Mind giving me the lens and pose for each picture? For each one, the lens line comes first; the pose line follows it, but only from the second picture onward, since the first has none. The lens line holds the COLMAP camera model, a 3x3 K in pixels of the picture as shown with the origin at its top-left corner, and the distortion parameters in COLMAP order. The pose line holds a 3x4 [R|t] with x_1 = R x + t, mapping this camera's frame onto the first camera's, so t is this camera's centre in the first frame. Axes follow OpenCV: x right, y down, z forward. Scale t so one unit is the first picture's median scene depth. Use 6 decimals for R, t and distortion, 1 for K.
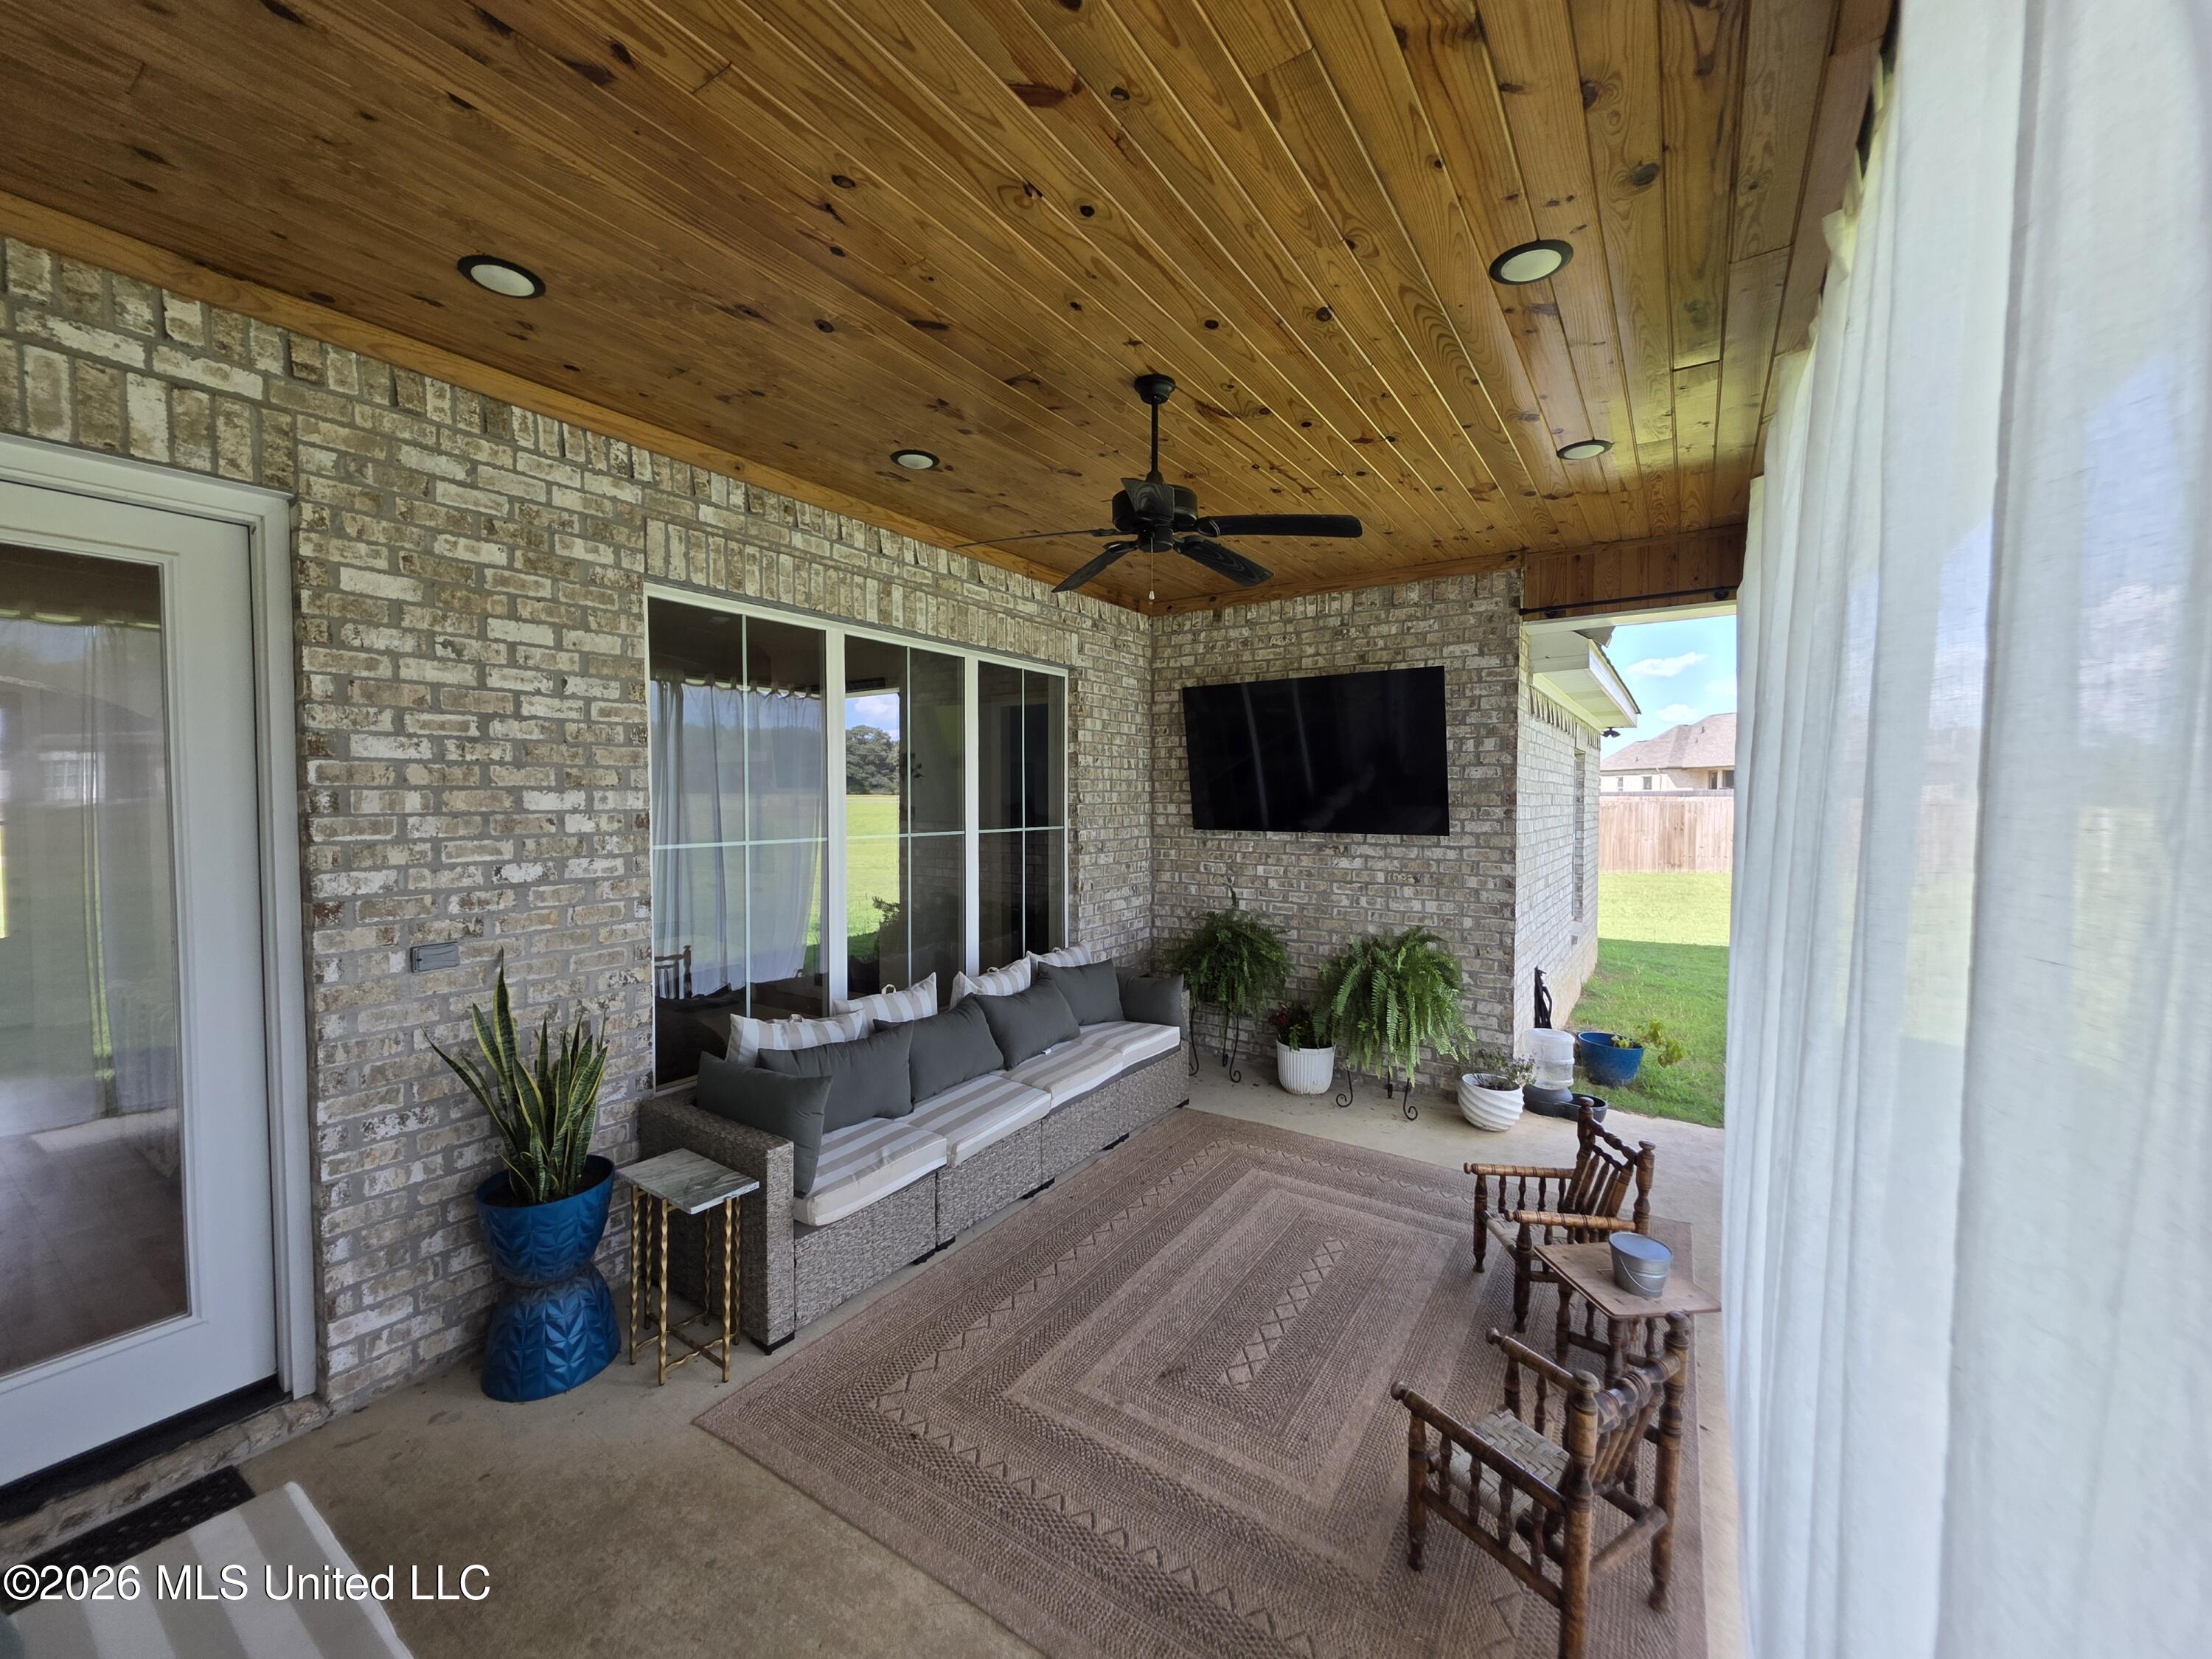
lens RADIAL K [[881.1, 0, 1102.0], [0, 881.1, 831.9], [0, 0, 1]] dist [0.001296, -0.000962]
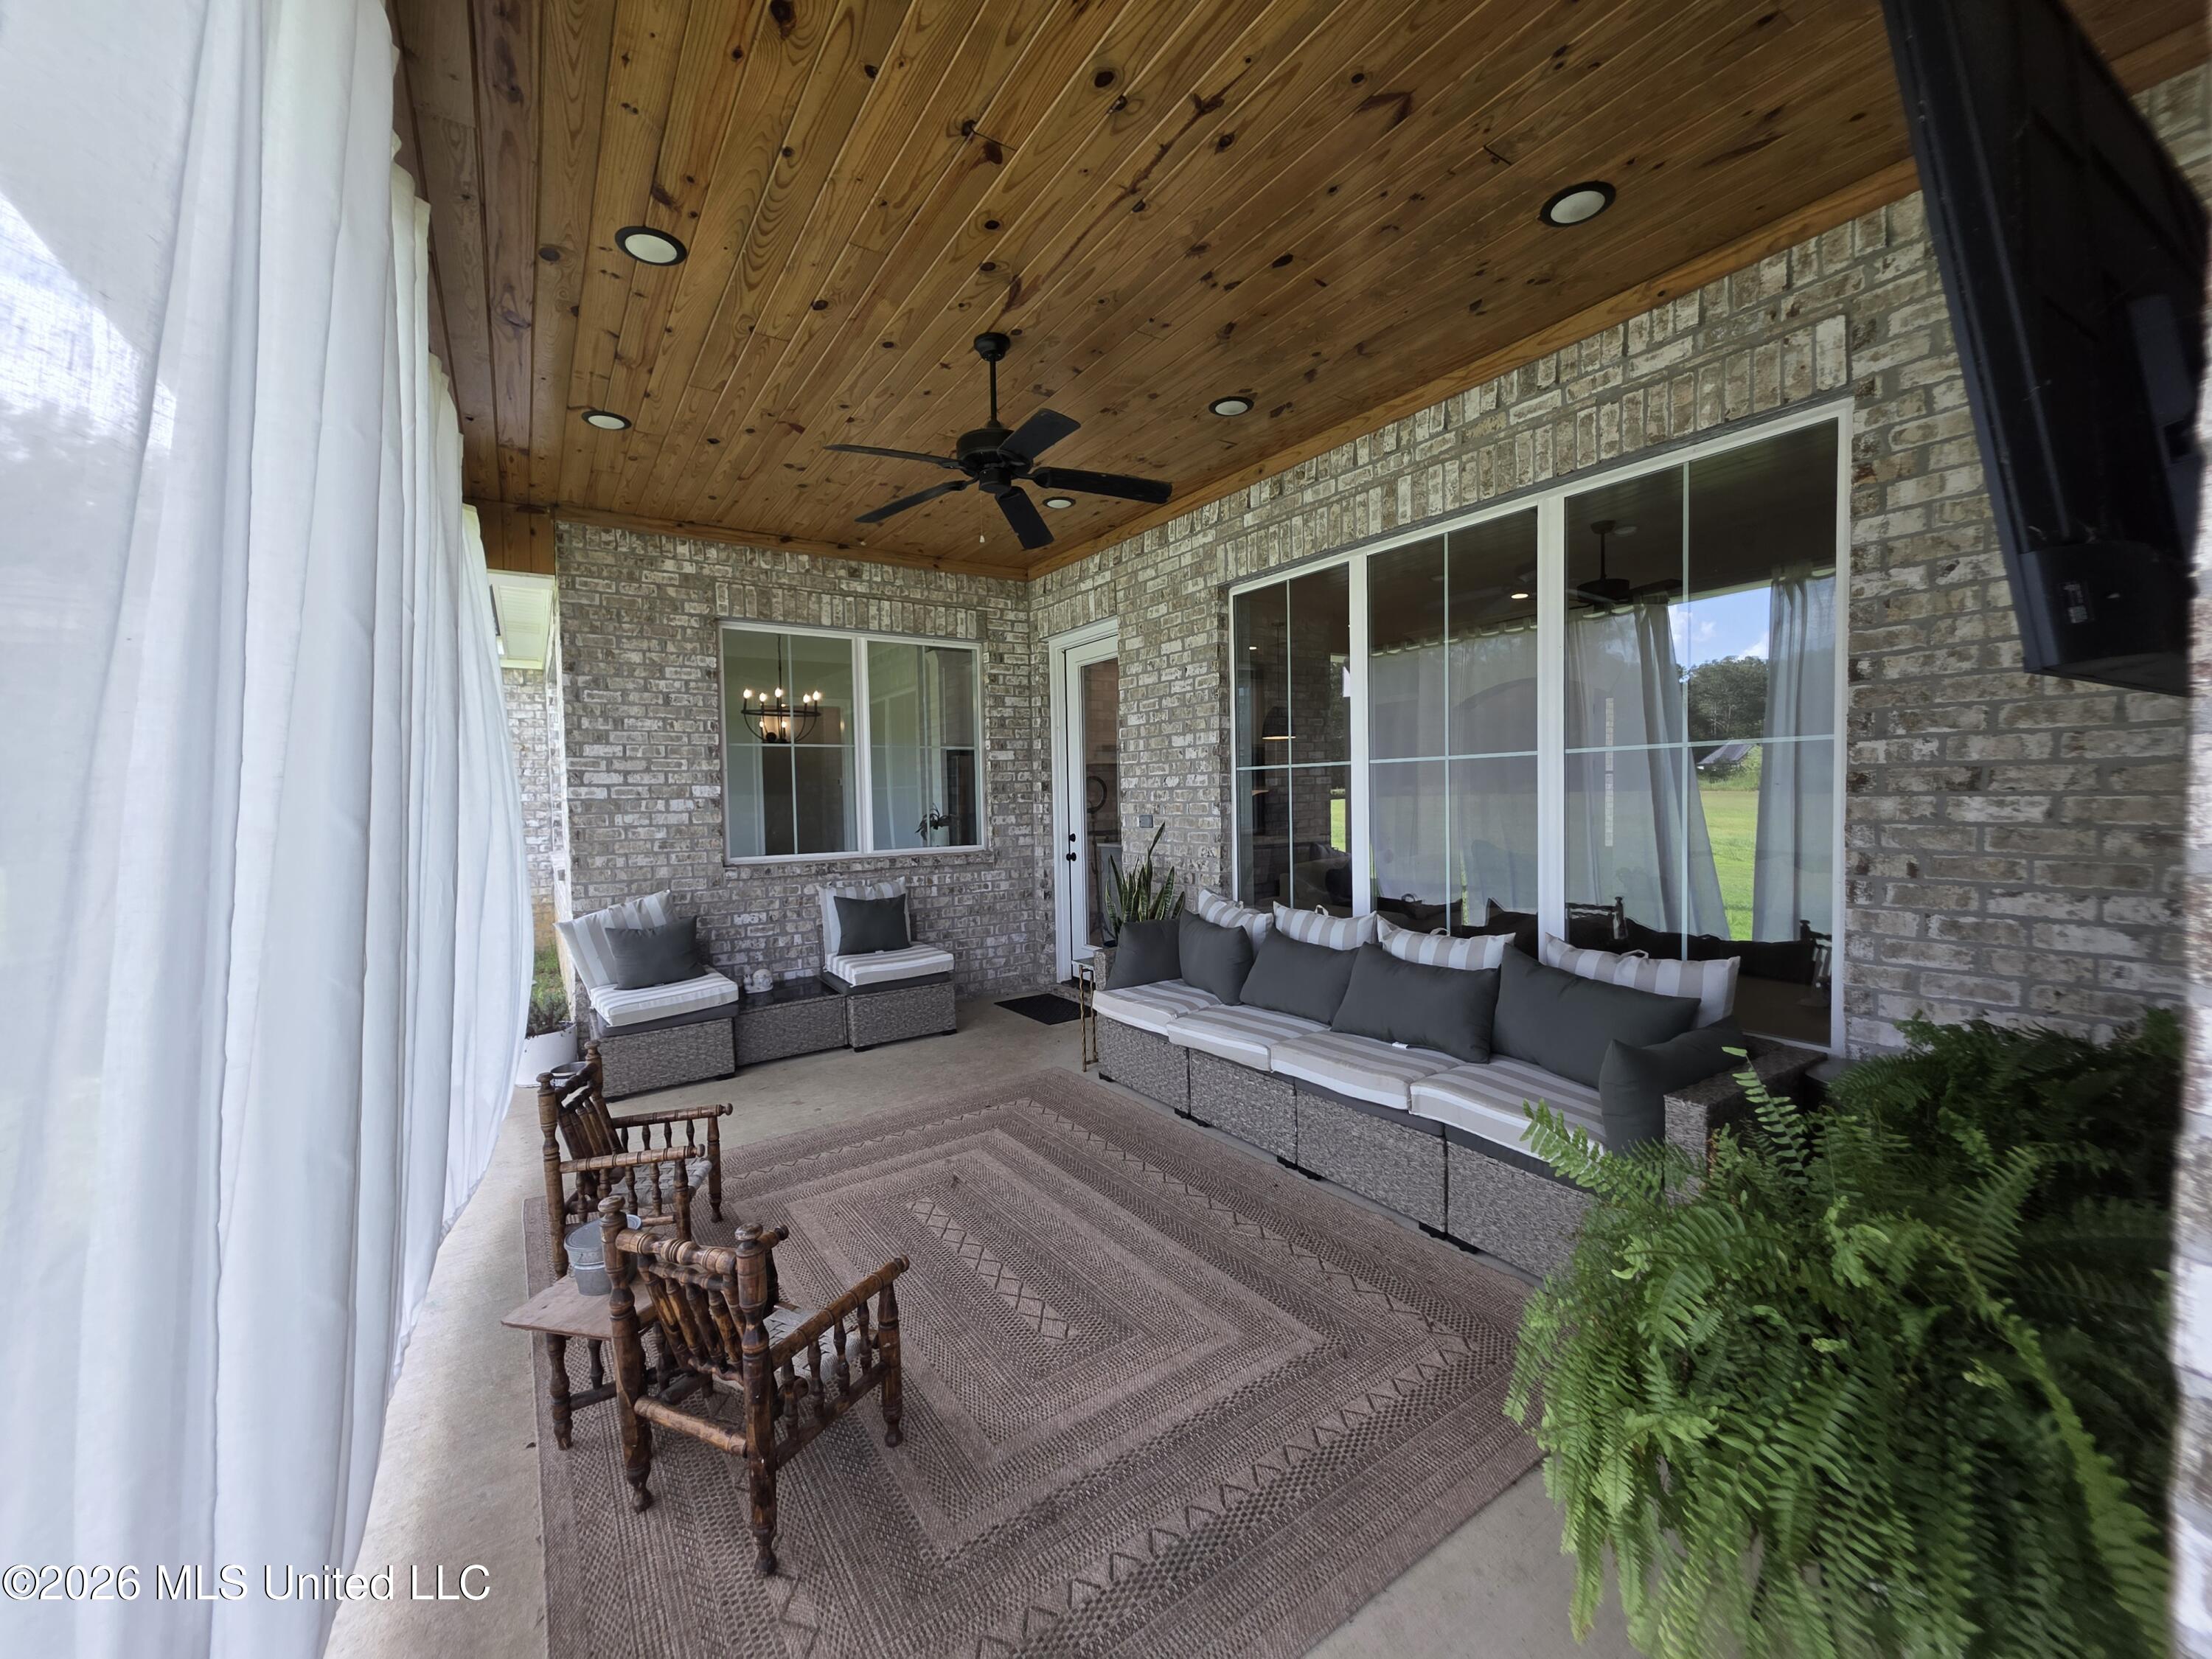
lens RADIAL K [[881.1, 0, 1102.0], [0, 881.1, 831.9], [0, 0, 1]] dist [0.001296, -0.000962]
pose [[-0.389043, 0.049828, -0.919871, 1.025488], [-0.012215, 0.998169, 0.059235, 0.042535], [0.921139, 0.034282, -0.387722, 1.522348]]
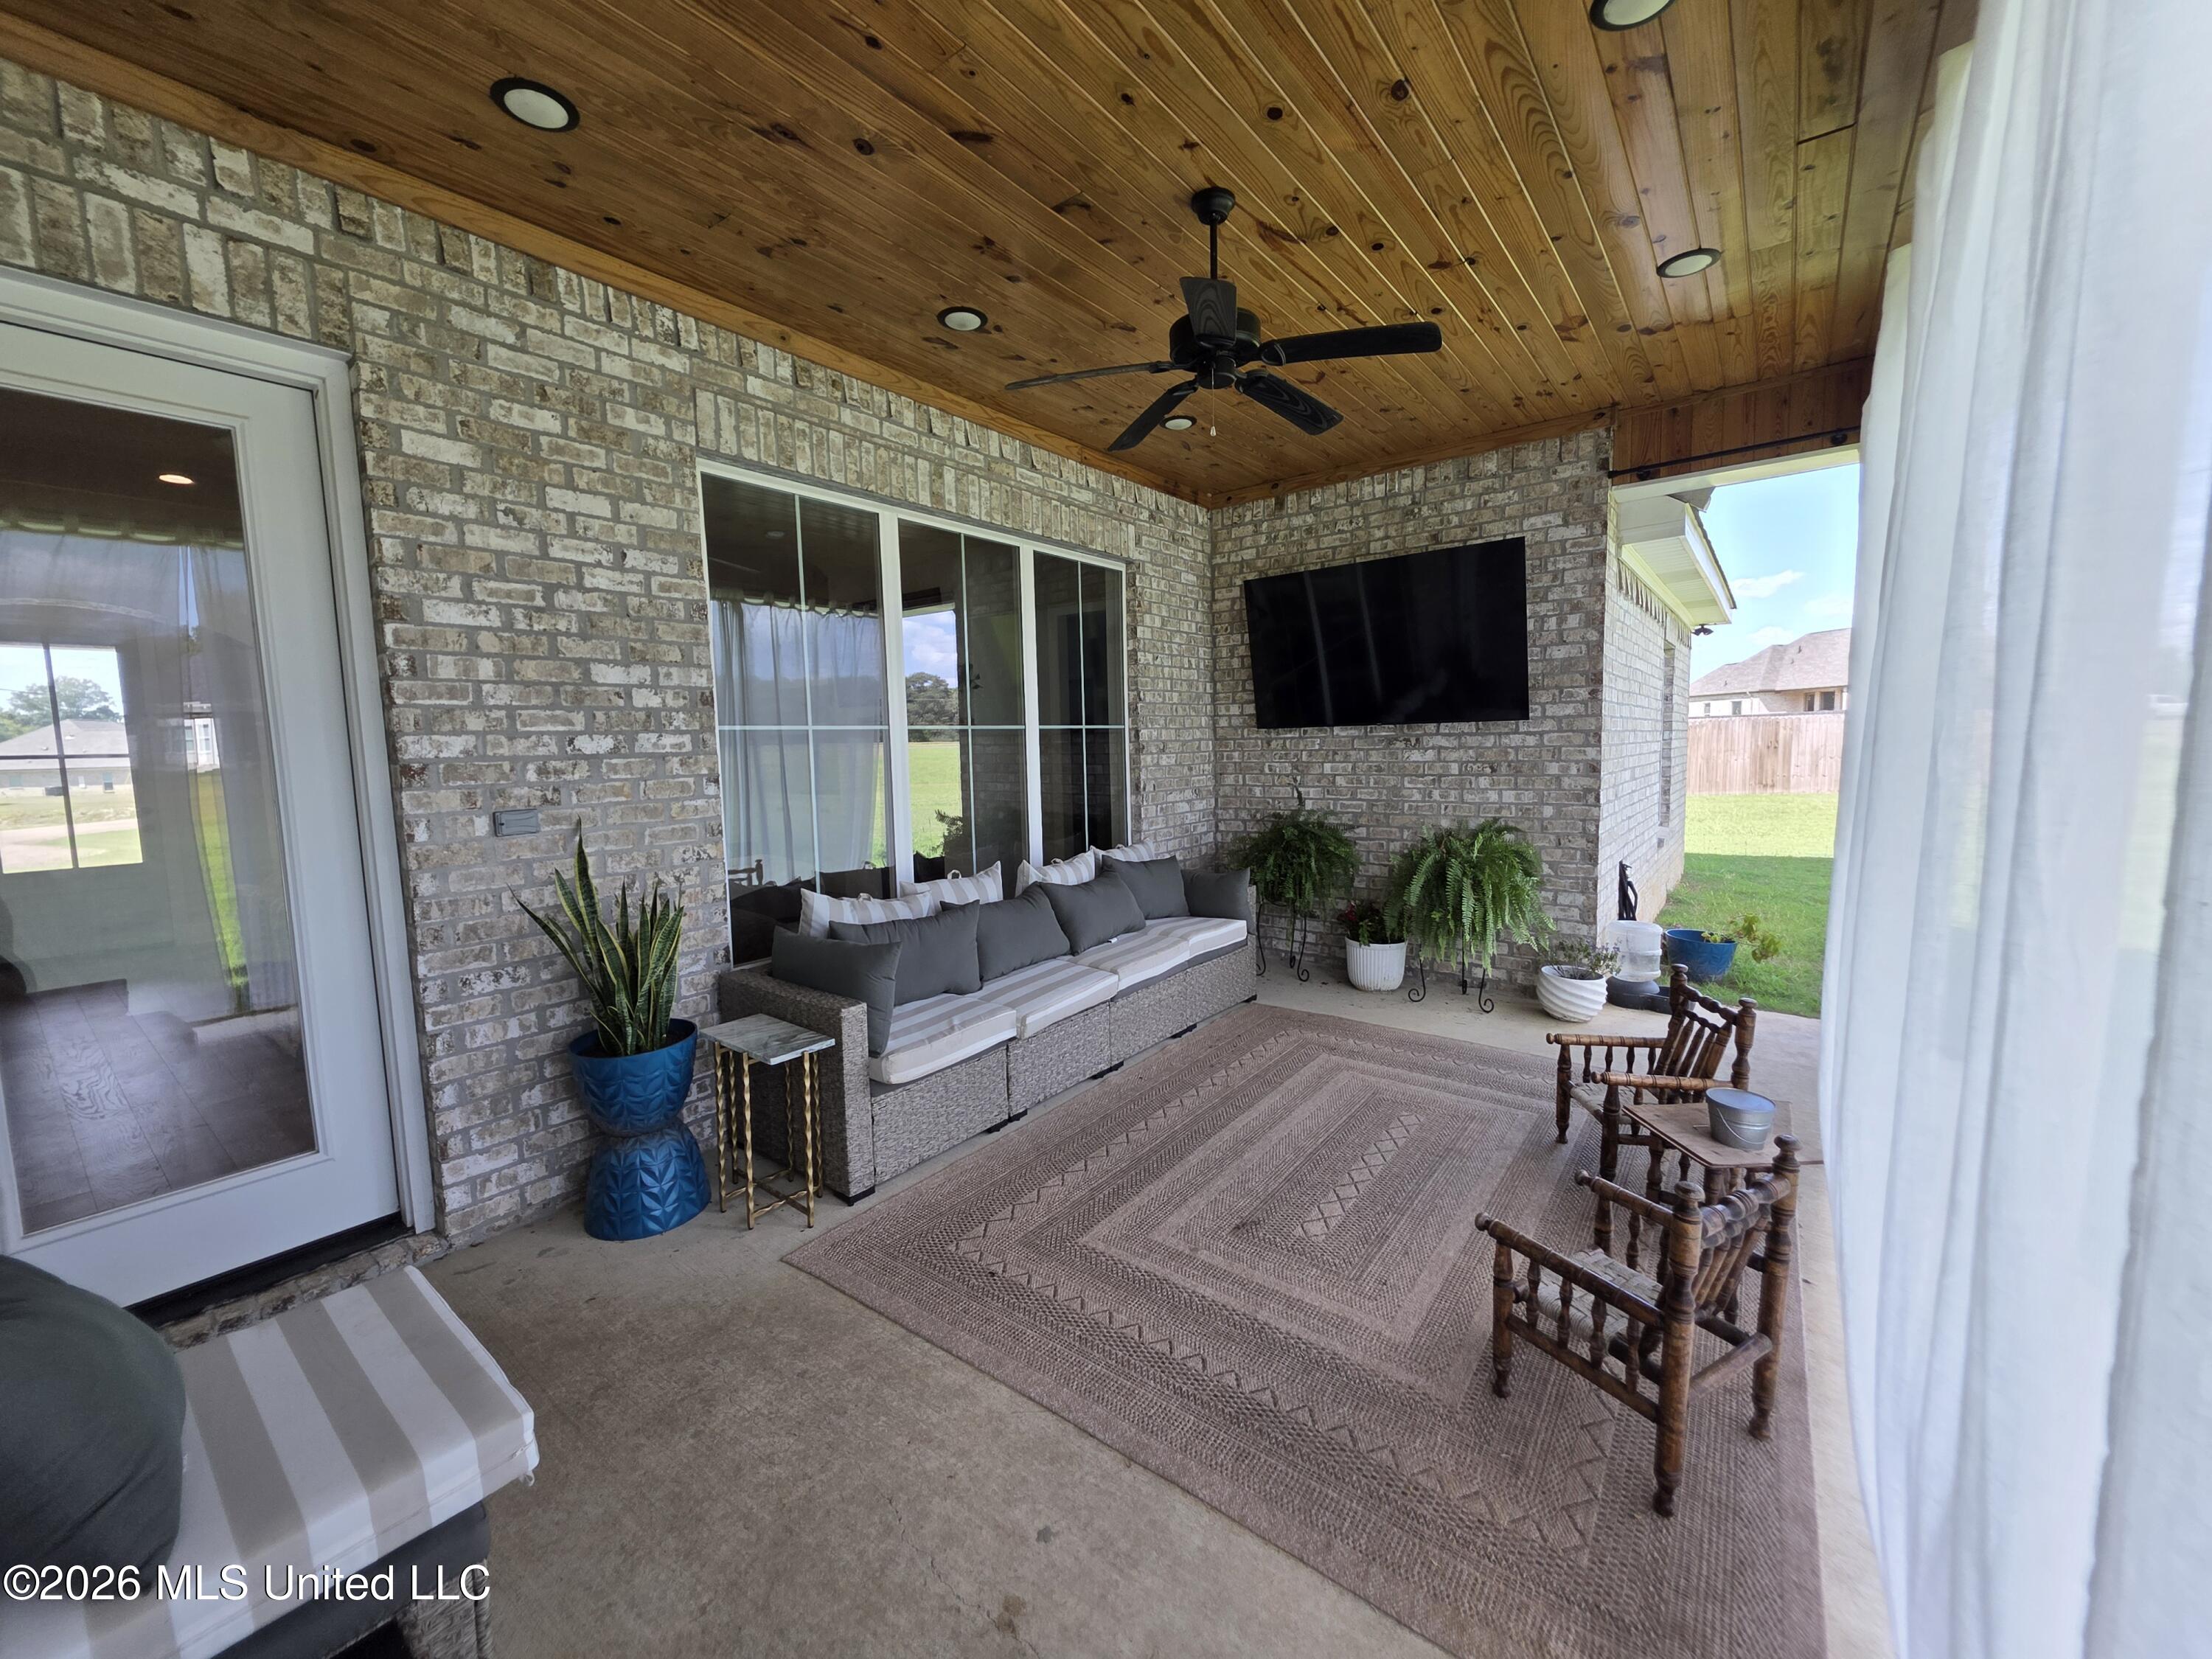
lens RADIAL K [[881.1, 0, 1102.0], [0, 881.1, 831.9], [0, 0, 1]] dist [0.001296, -0.000962]
pose [[0.997466, -0.019241, -0.068498, -0.006099], [0.023449, 0.997851, 0.061178, 0.095316], [0.067174, -0.062629, 0.995774, 0.020514]]
